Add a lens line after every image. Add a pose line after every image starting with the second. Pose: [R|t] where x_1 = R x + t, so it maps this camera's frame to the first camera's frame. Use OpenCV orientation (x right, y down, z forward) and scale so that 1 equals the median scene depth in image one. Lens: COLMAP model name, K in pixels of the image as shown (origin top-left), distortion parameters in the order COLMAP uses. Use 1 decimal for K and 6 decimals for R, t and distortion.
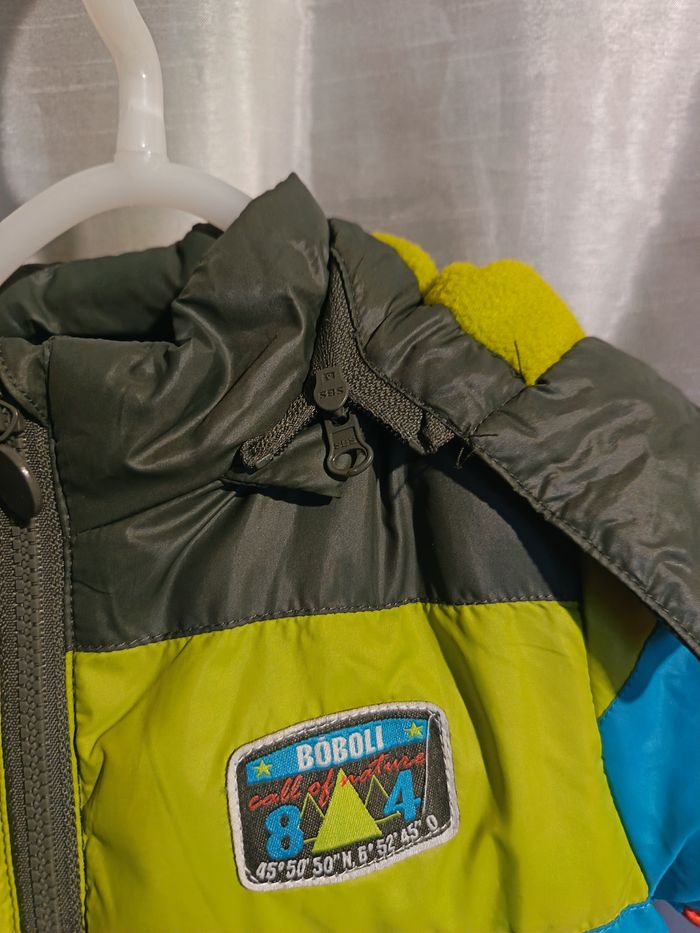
lens RADIAL K [[673.6, 0, 358.5], [0, 673.6, 461.8], [0, 0, 1]] dist [0.006521, -0.021515]
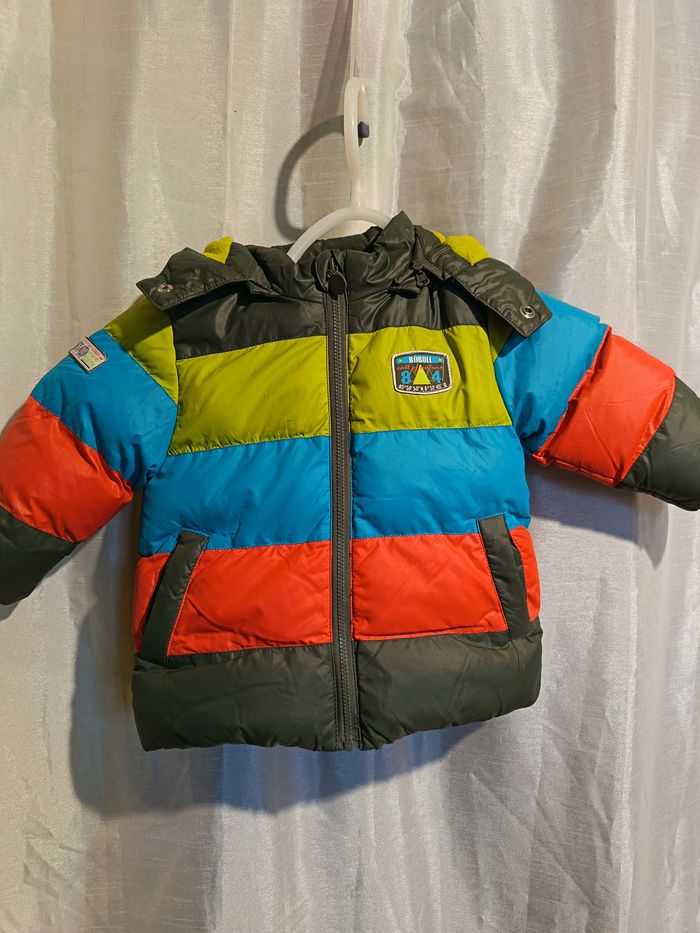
lens RADIAL K [[673.6, 0, 342.0], [0, 673.6, 474.2], [0, 0, 1]] dist [0.006521, -0.021515]
pose [[0.999456, 0.009776, -0.031485, -0.323330], [-0.012189, 0.996926, -0.077401, 1.305617], [0.030632, 0.077742, 0.996503, -2.573621]]
